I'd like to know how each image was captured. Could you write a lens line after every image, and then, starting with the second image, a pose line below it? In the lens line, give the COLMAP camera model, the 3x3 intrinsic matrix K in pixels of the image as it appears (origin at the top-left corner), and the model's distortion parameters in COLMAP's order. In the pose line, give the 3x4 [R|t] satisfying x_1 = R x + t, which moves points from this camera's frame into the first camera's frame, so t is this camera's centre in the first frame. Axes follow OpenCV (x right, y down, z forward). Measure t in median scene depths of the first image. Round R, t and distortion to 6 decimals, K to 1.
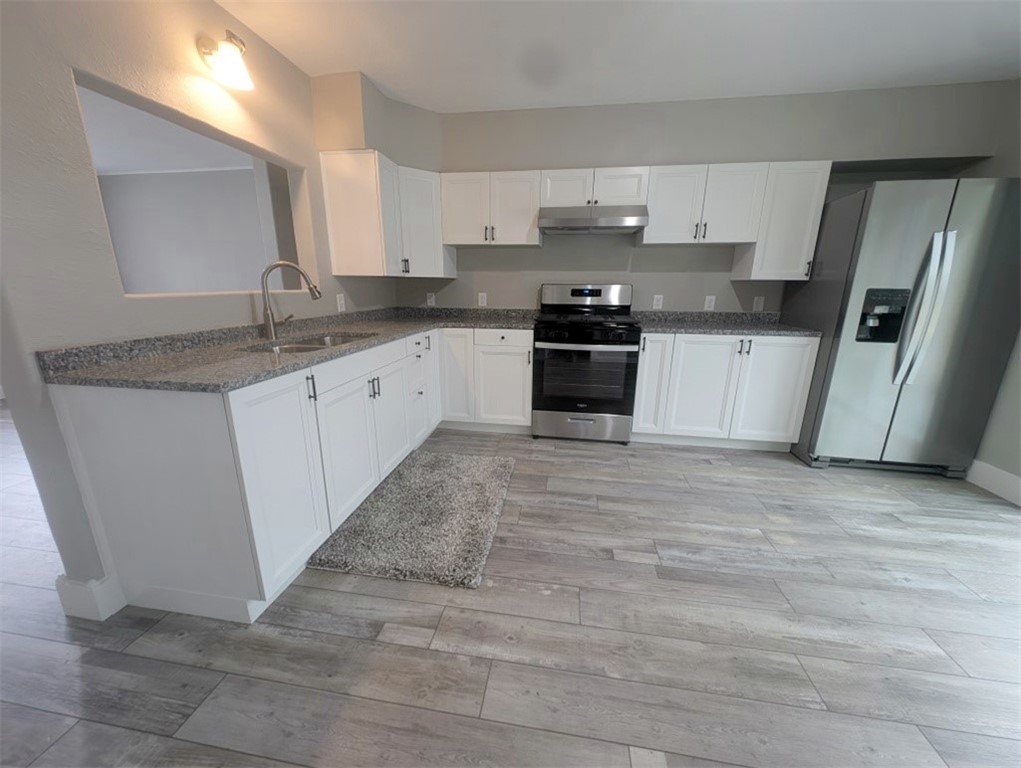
lens RADIAL K [[383.8, 0, 508.7], [0, 383.8, 386.0], [0, 0, 1]] dist [0.008680, -0.004800]
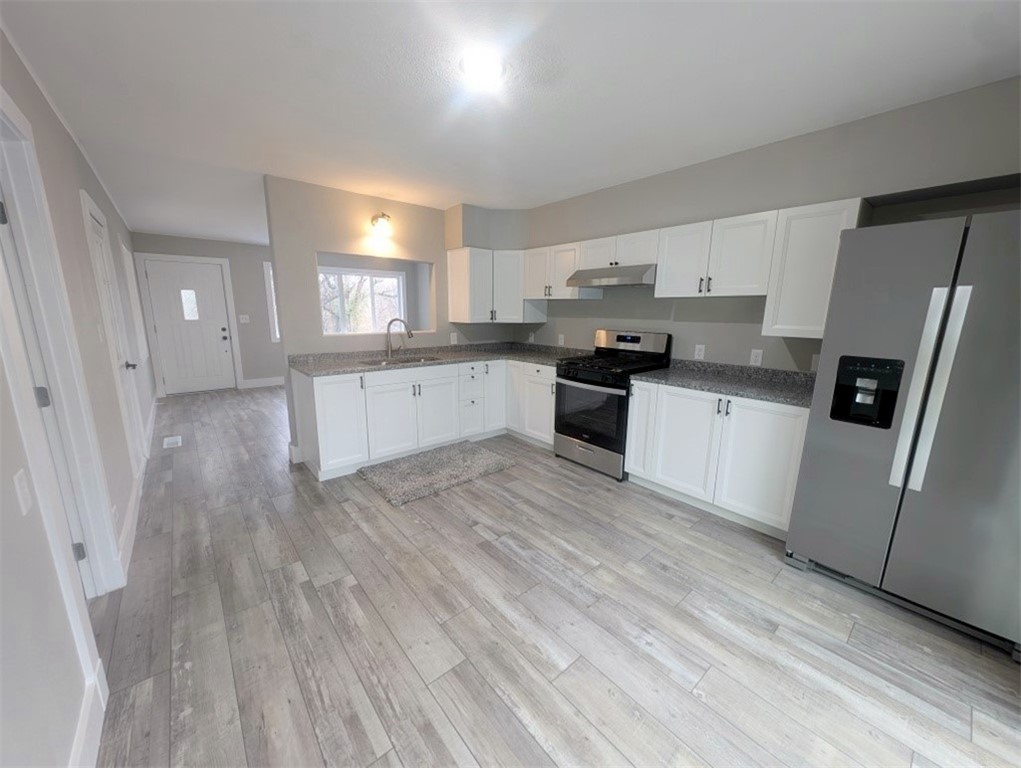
lens RADIAL K [[383.8, 0, 508.7], [0, 383.8, 386.0], [0, 0, 1]] dist [0.008680, -0.004800]
pose [[0.757547, 0.127606, -0.640186, 0.923889], [-0.170124, 0.985411, -0.004892, -0.066155], [0.630222, 0.112617, 0.768204, -0.058050]]
